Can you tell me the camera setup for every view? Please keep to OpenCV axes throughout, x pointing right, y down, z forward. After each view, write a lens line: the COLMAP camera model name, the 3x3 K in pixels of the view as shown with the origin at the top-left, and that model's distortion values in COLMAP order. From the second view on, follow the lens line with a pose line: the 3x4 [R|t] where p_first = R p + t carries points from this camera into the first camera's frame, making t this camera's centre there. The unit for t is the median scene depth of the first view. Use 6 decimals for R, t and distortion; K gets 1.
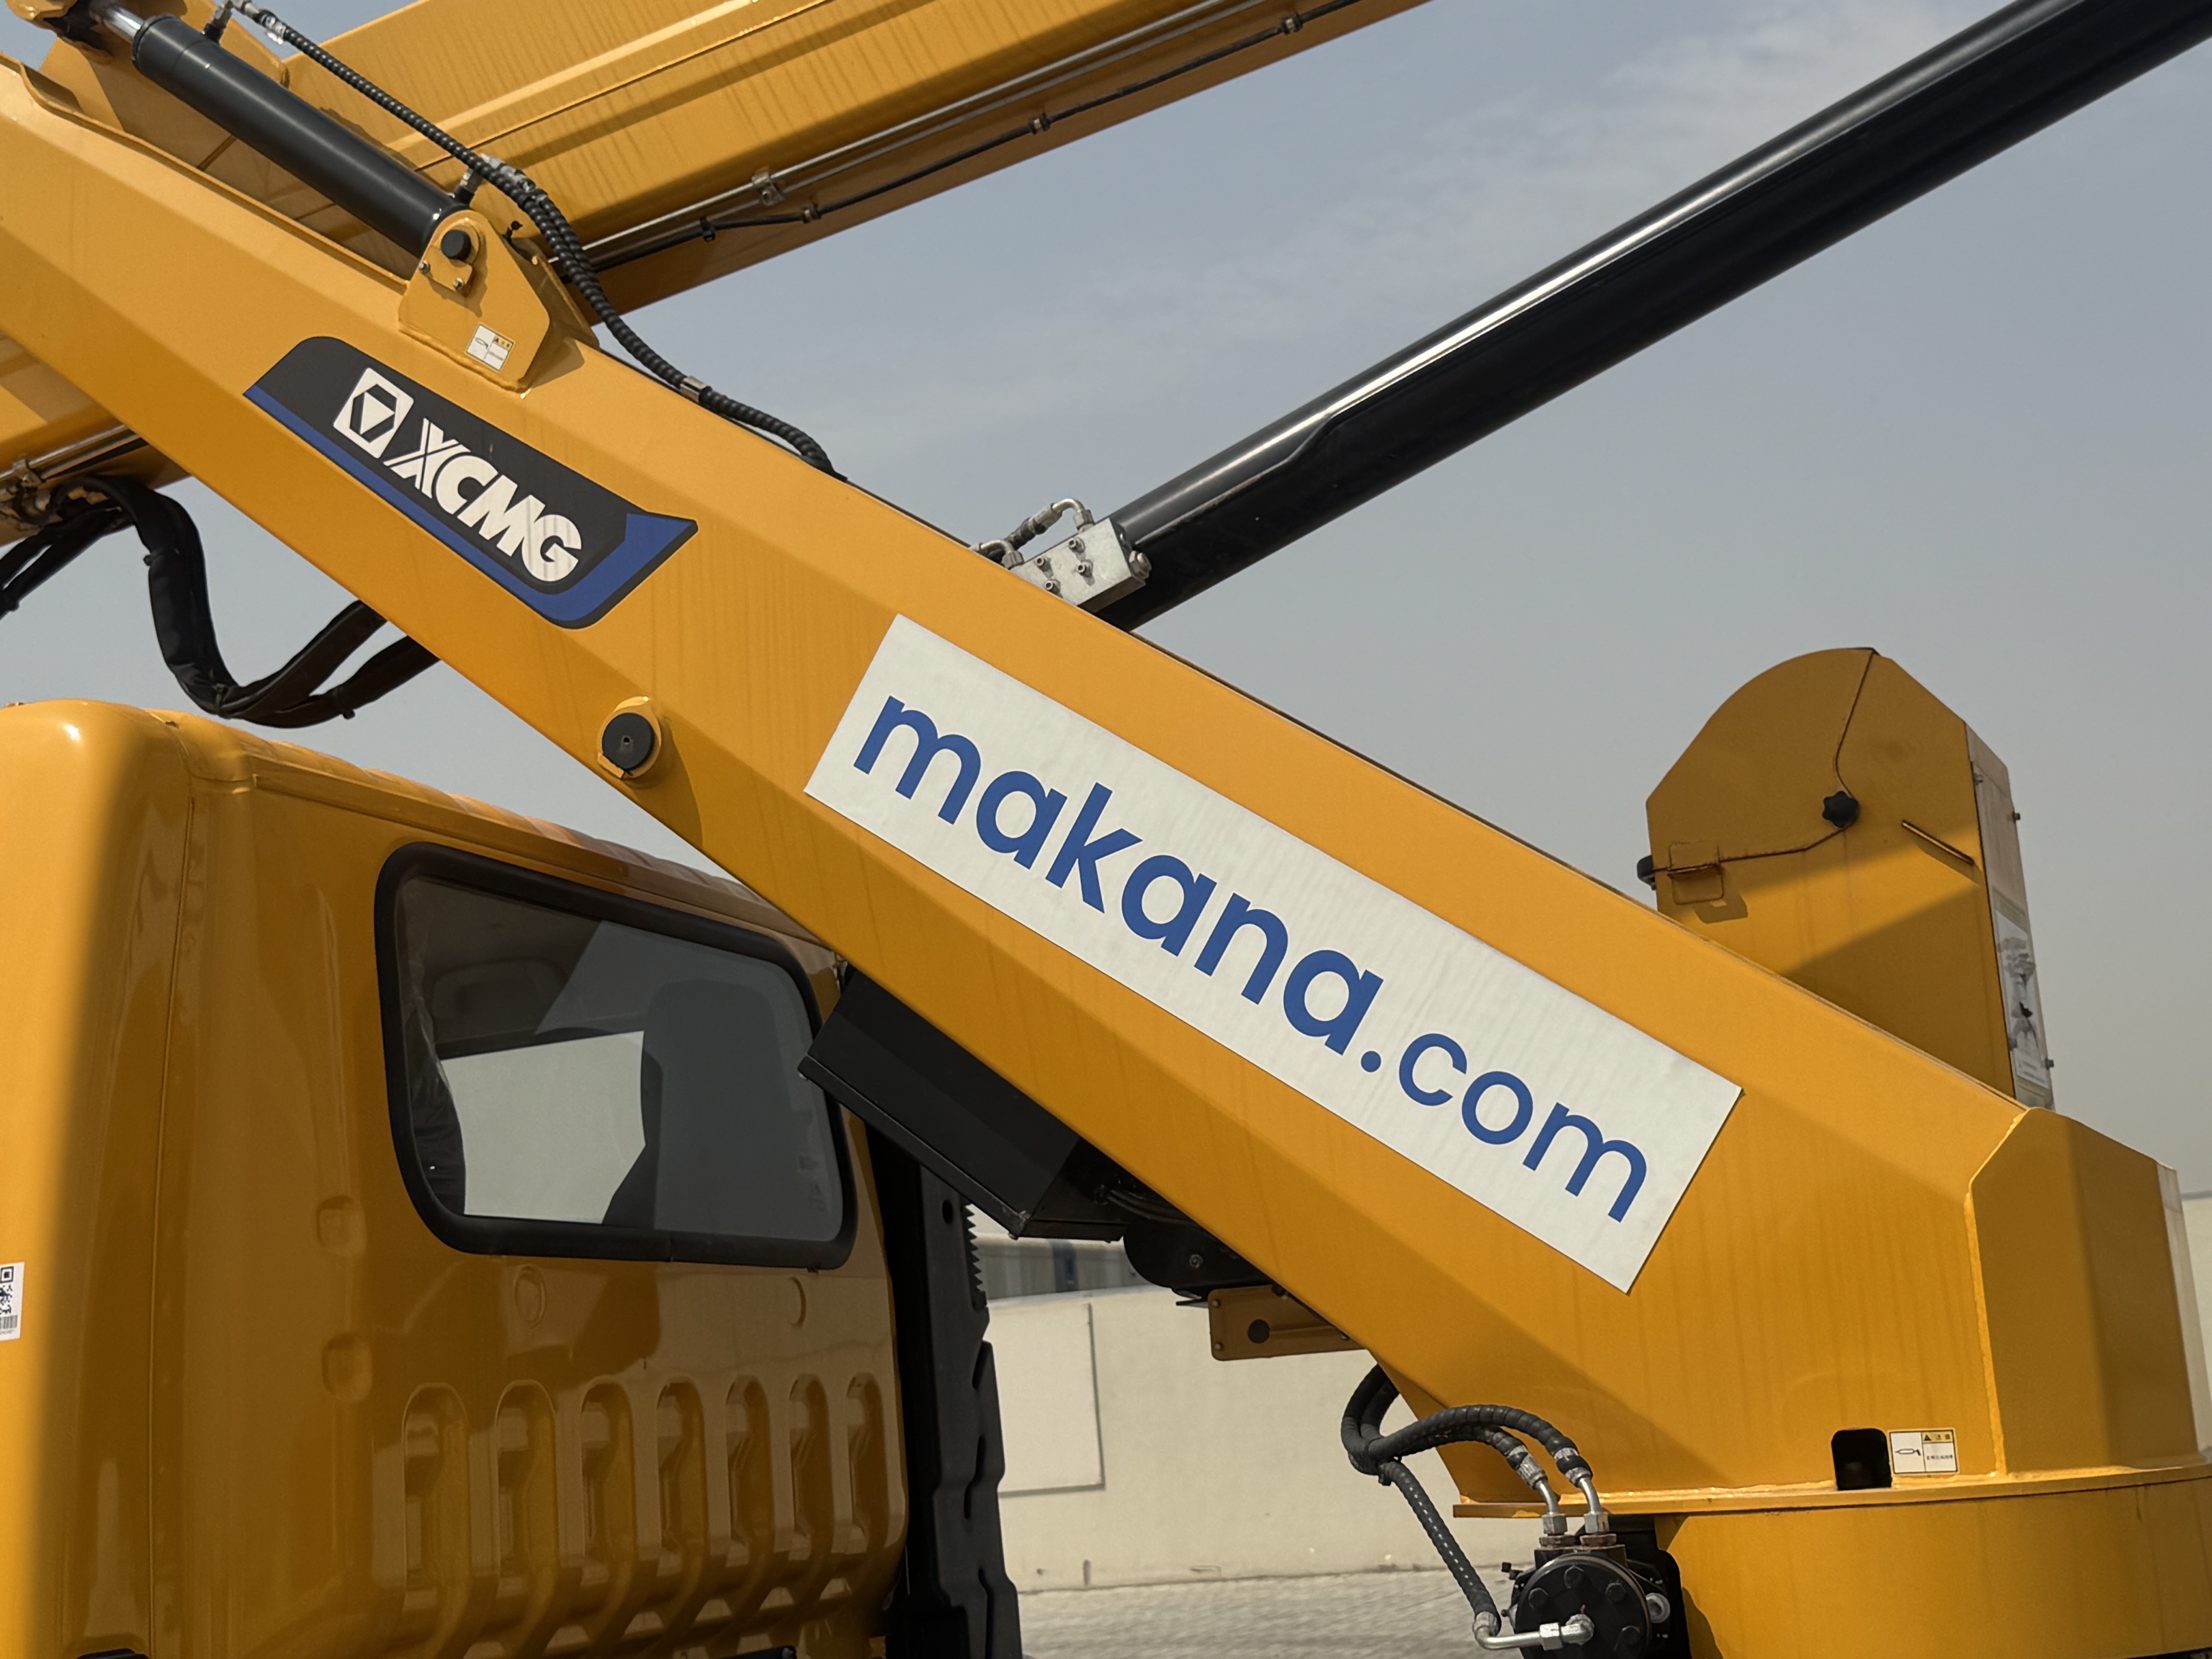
lens RADIAL K [[2990.5, 0, 1109.8], [0, 2990.5, 839.6], [0, 0, 1]] dist [0.115701, 0.000000]
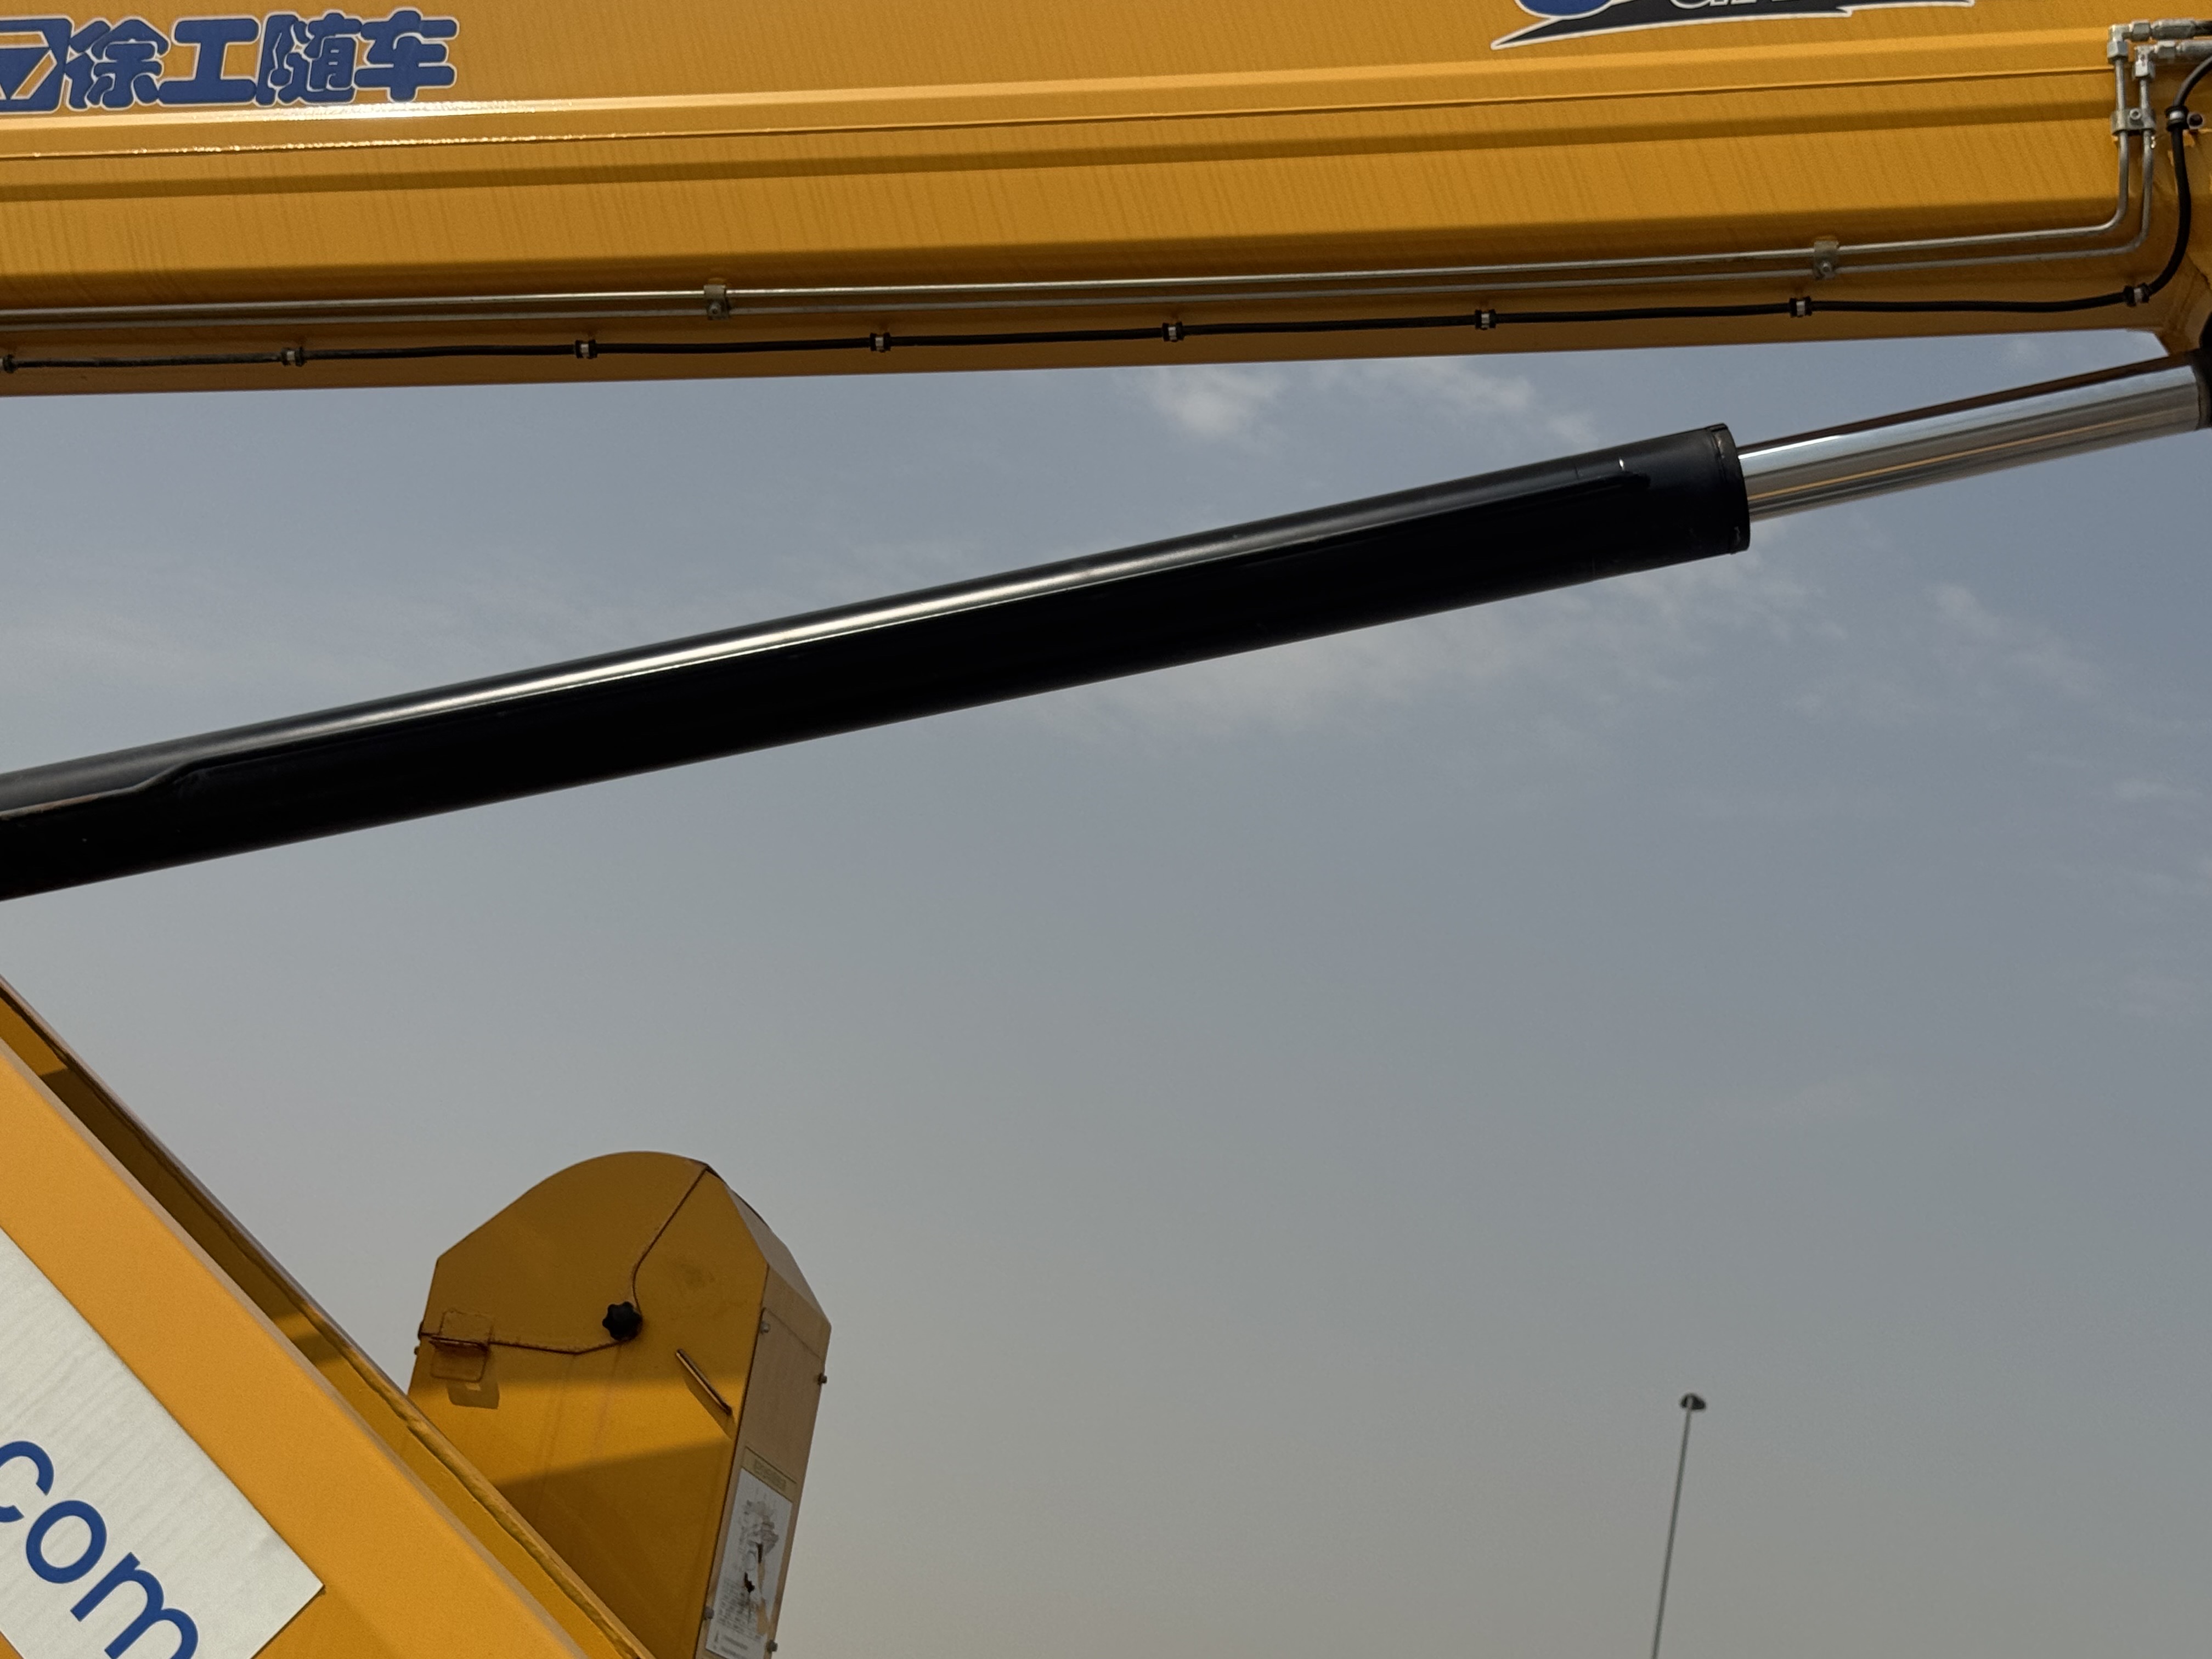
lens RADIAL K [[3382.1, 0, 1064.3], [0, 3382.1, 839.9], [0, 0, 1]] dist [0.185335, 0.000000]
pose [[0.936691, 0.300459, 0.179820, 0.146907], [-0.276098, 0.949595, -0.148458, -0.036060], [-0.215361, 0.089411, 0.972433, -0.086635]]
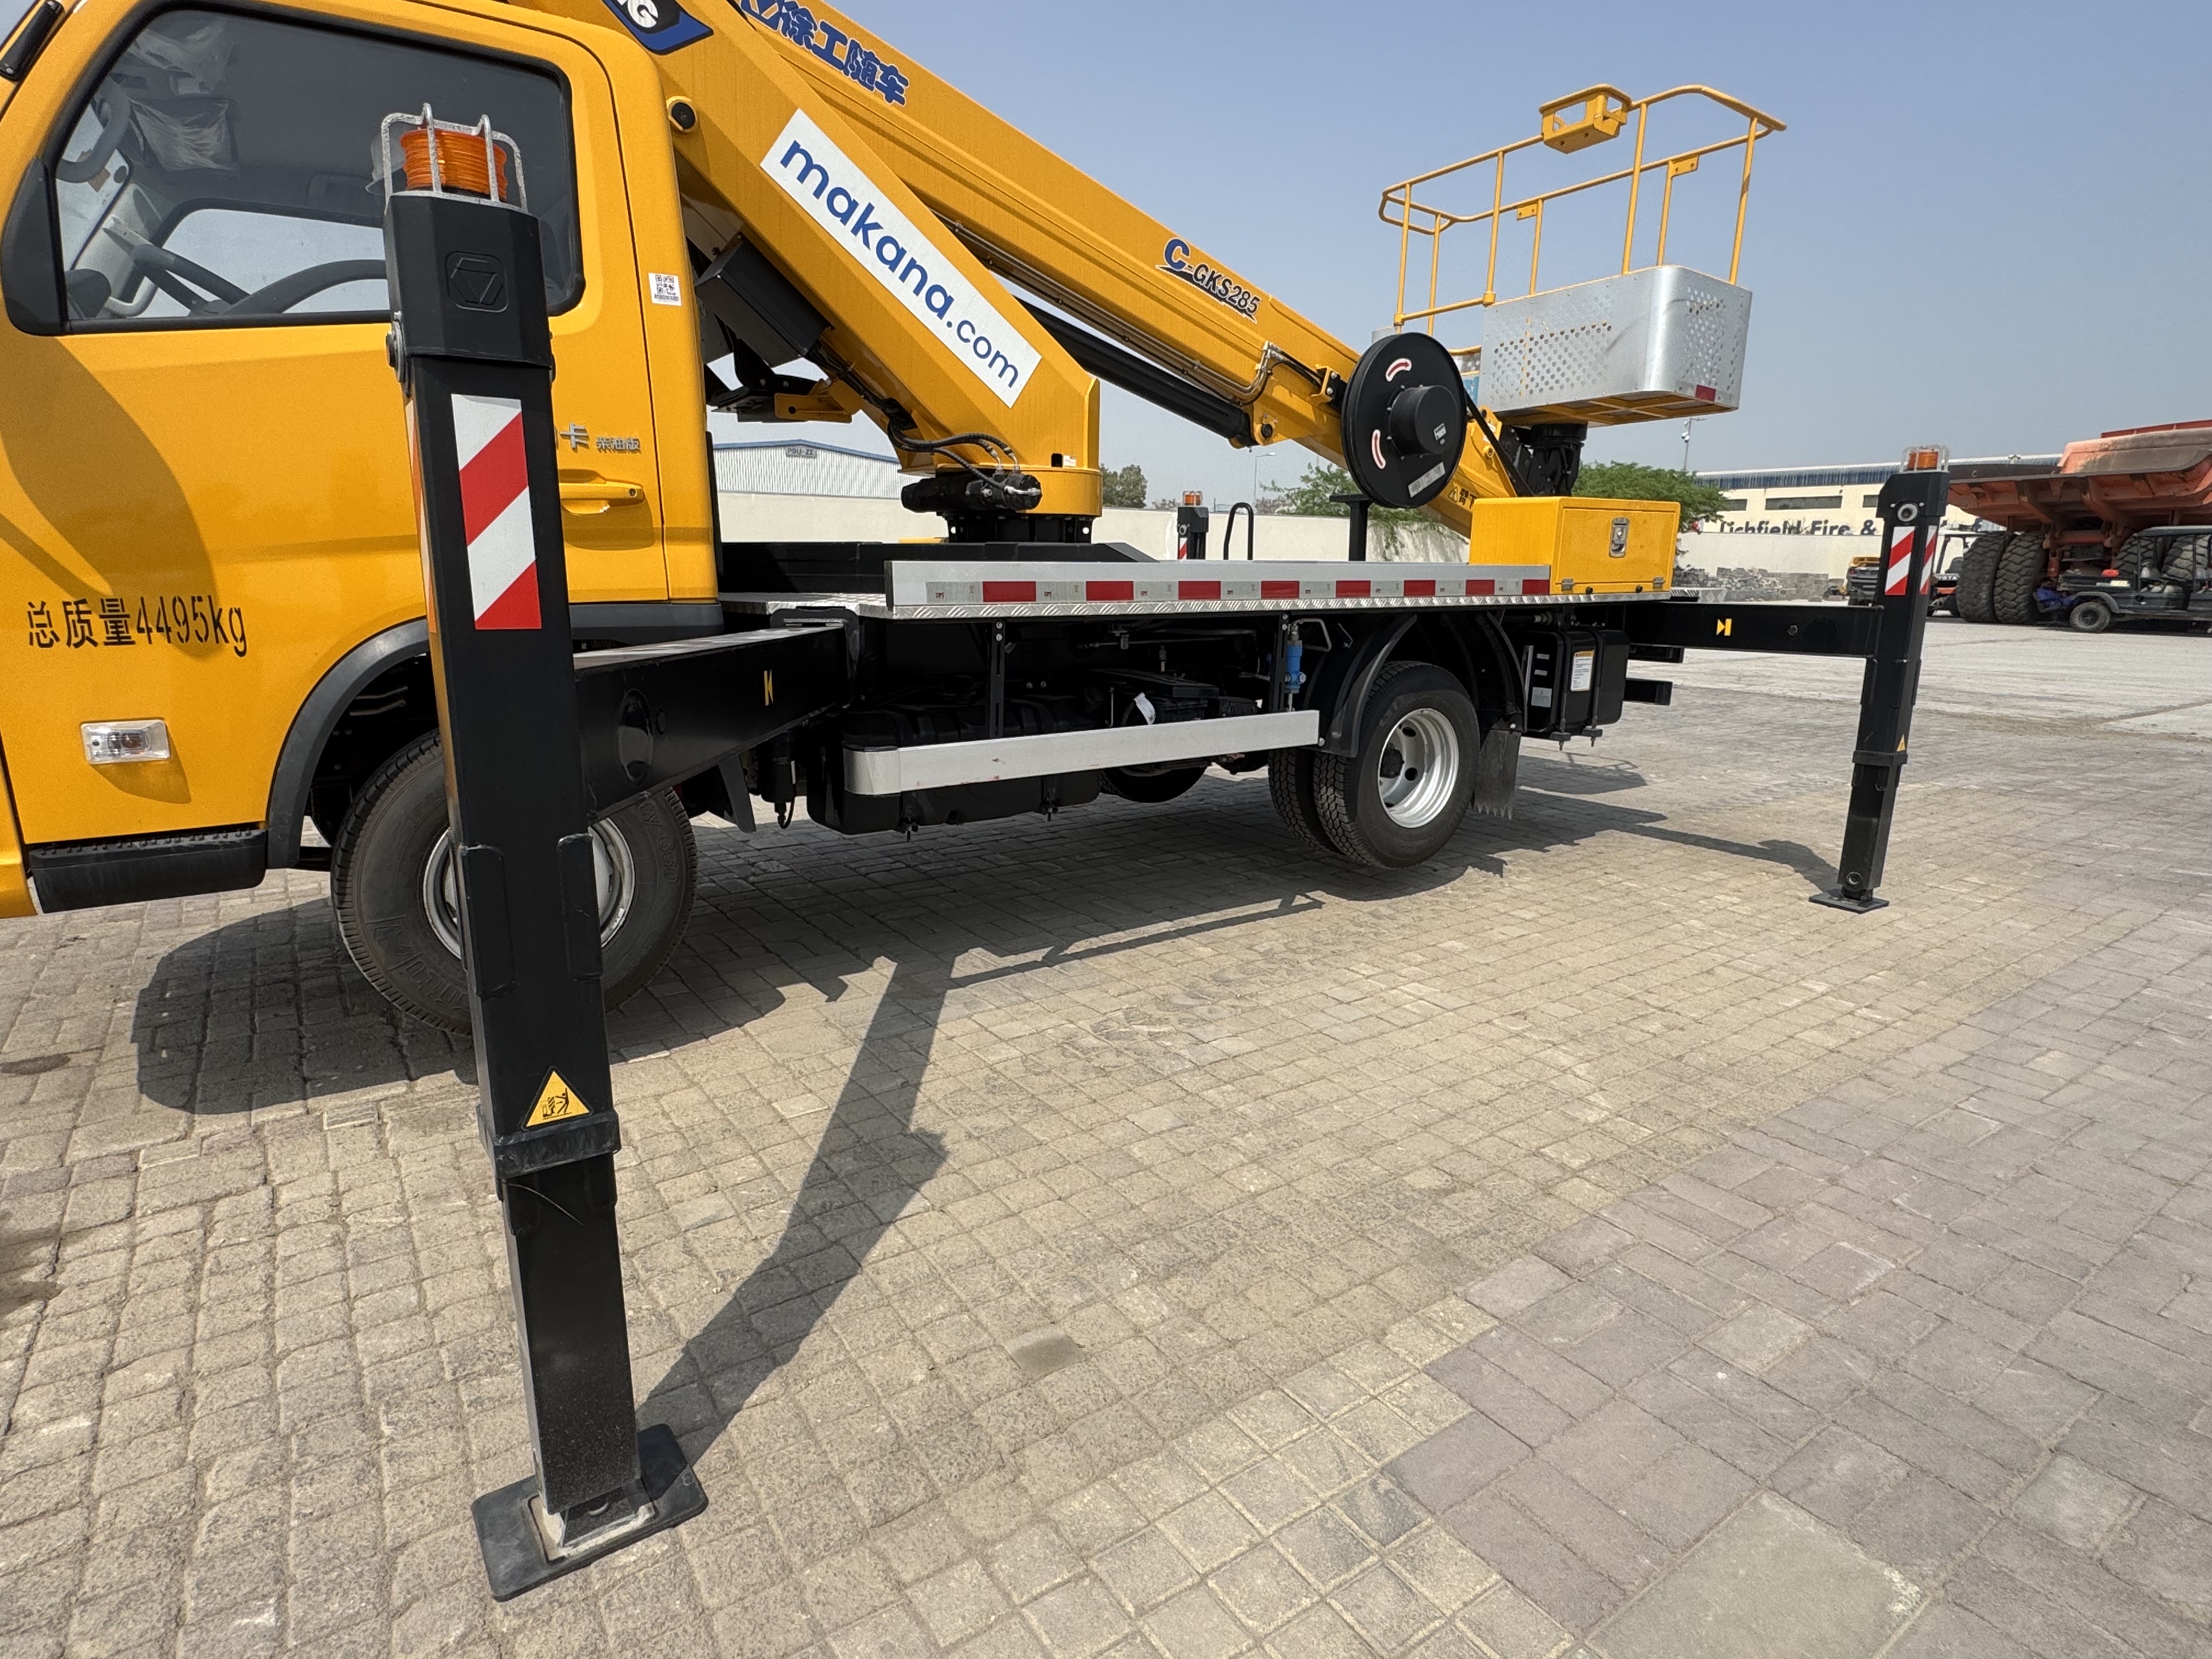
lens RADIAL K [[1183.1, 0, 1106.7], [0, 1183.1, 833.4], [0, 0, 1]] dist [0.007293, -0.000294]
pose [[0.549701, -0.104082, 0.828852, -0.902738], [-0.202337, 0.946073, 0.252993, 0.225210], [-0.810487, -0.306778, 0.498998, 0.028280]]
